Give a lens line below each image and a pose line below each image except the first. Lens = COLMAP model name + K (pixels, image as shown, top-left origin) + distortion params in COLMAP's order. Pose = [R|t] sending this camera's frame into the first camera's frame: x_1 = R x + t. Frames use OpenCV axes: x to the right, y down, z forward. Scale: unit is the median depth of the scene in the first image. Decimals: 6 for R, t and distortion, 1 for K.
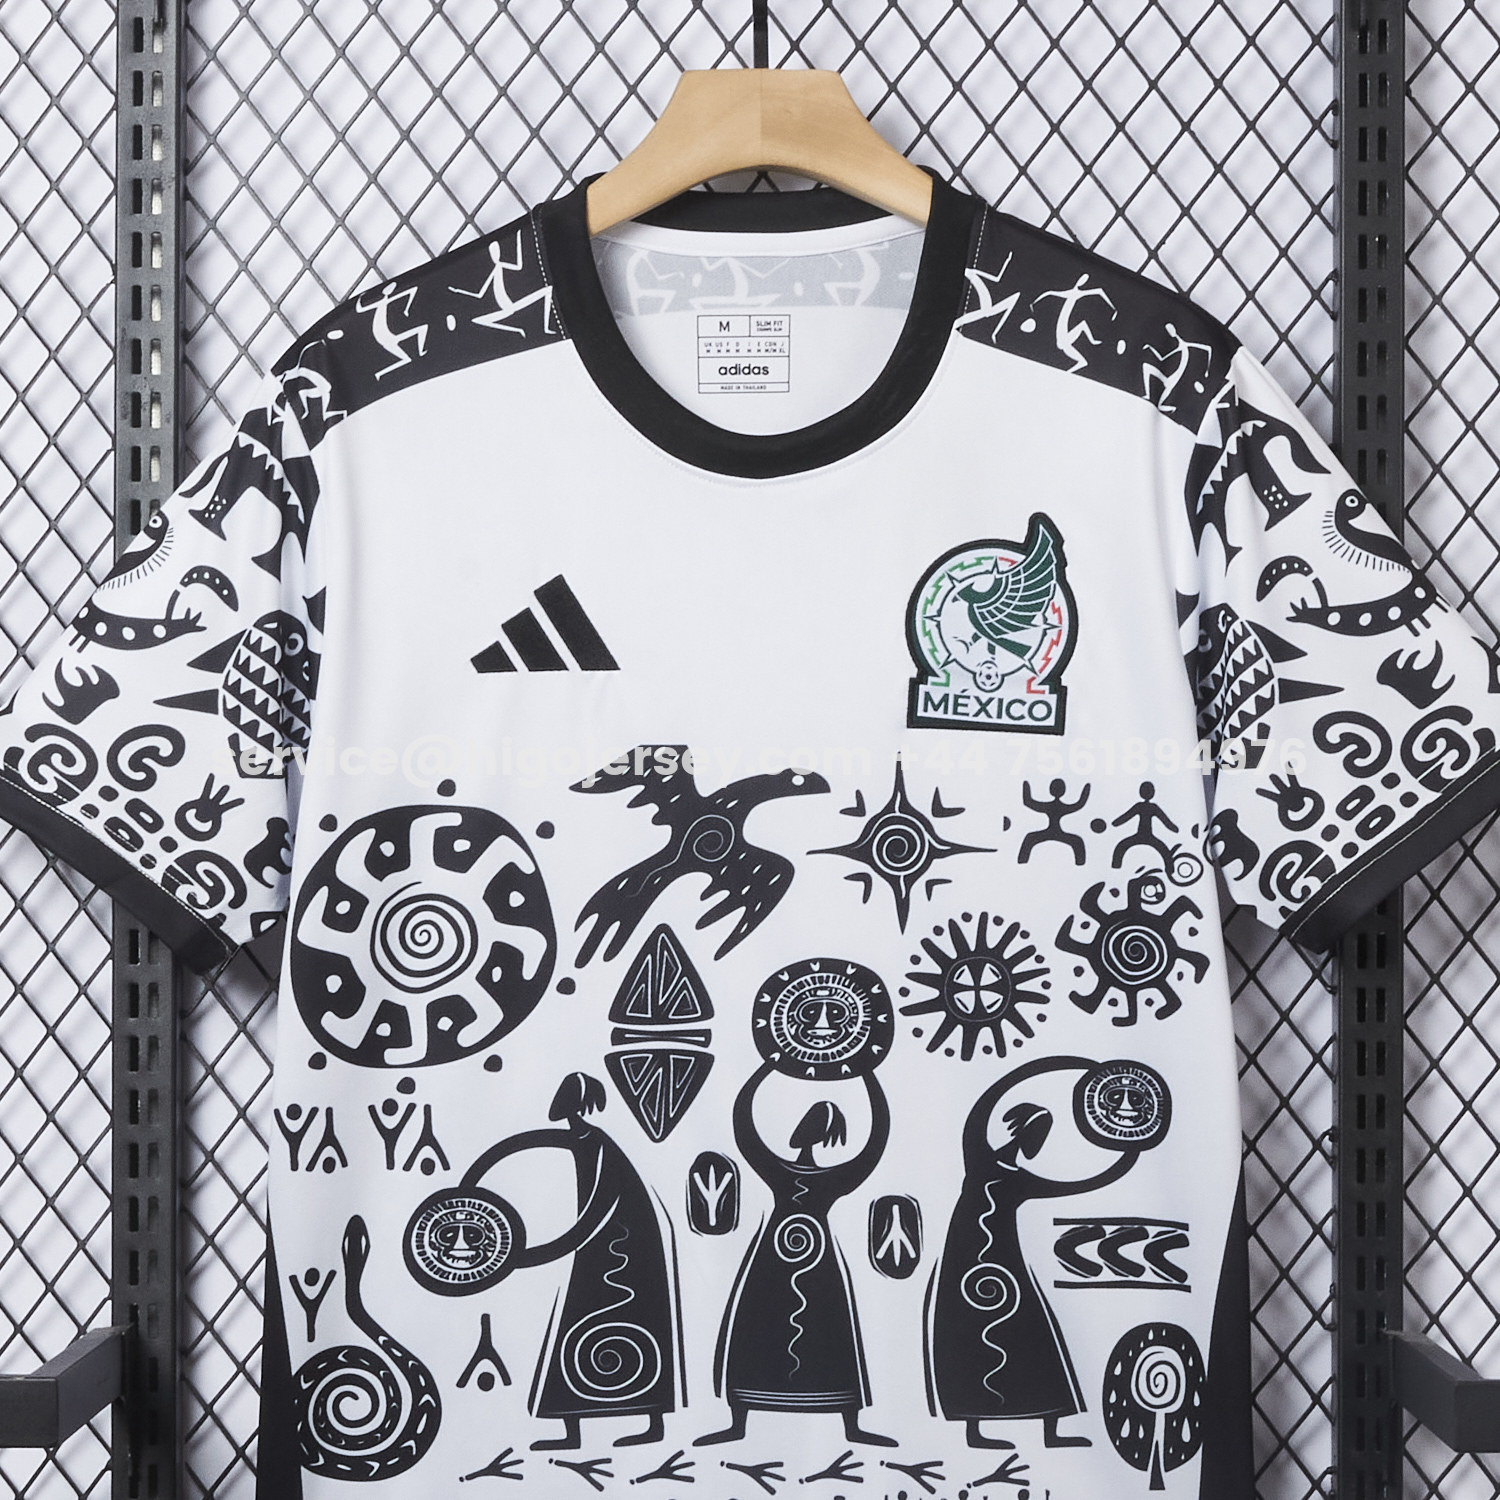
lens RADIAL K [[10978.6, 0, 750.0], [0, 10978.6, 750.0], [0, 0, 1]] dist [-2.480752, 9.050348]
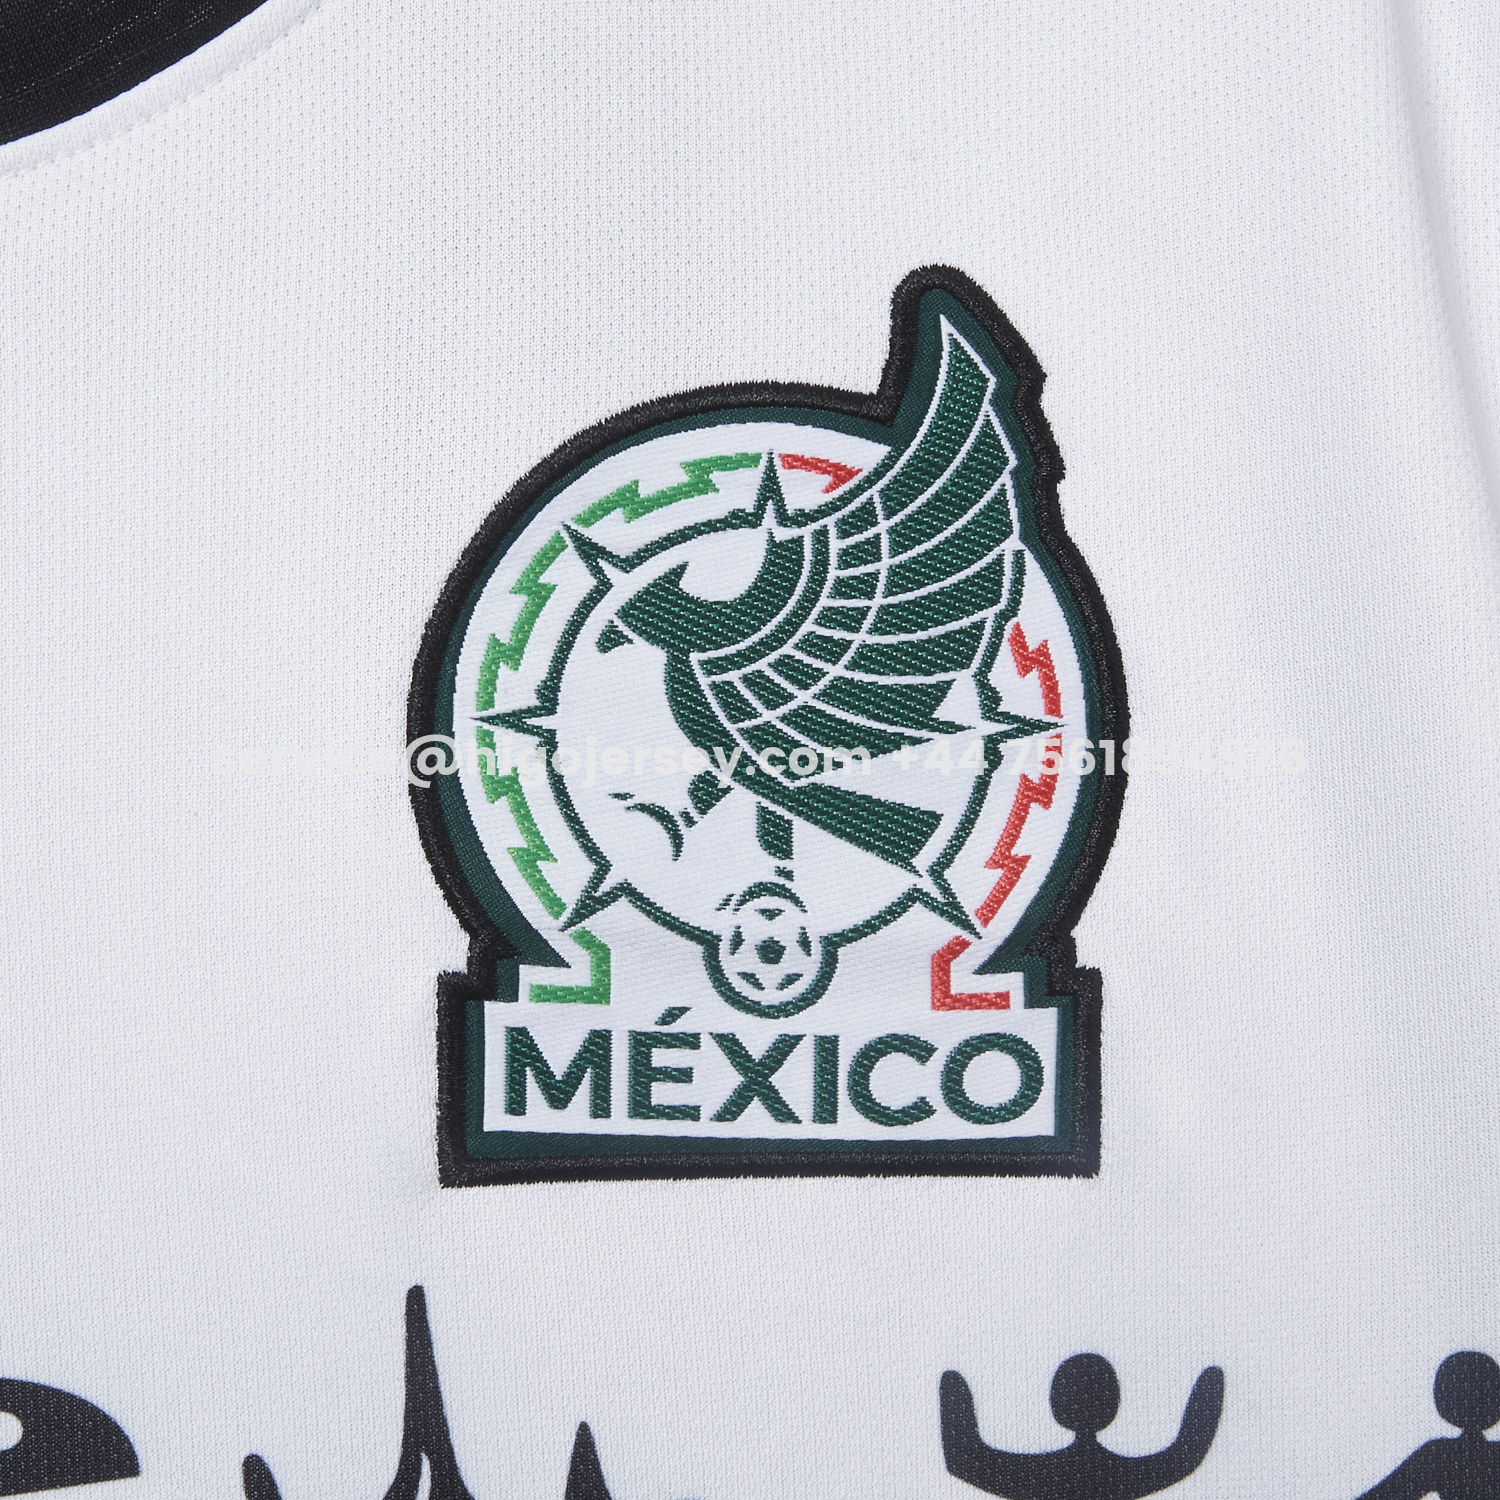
lens RADIAL K [[10978.6, 0, 750.0], [0, 10978.6, 750.0], [0, 0, 1]] dist [-2.480752, 9.050348]
pose [[0.997573, -0.058260, 0.038120, 0.014530], [0.059175, 0.997975, -0.023317, -0.006420], [-0.036684, 0.025516, 0.999001, 0.888816]]
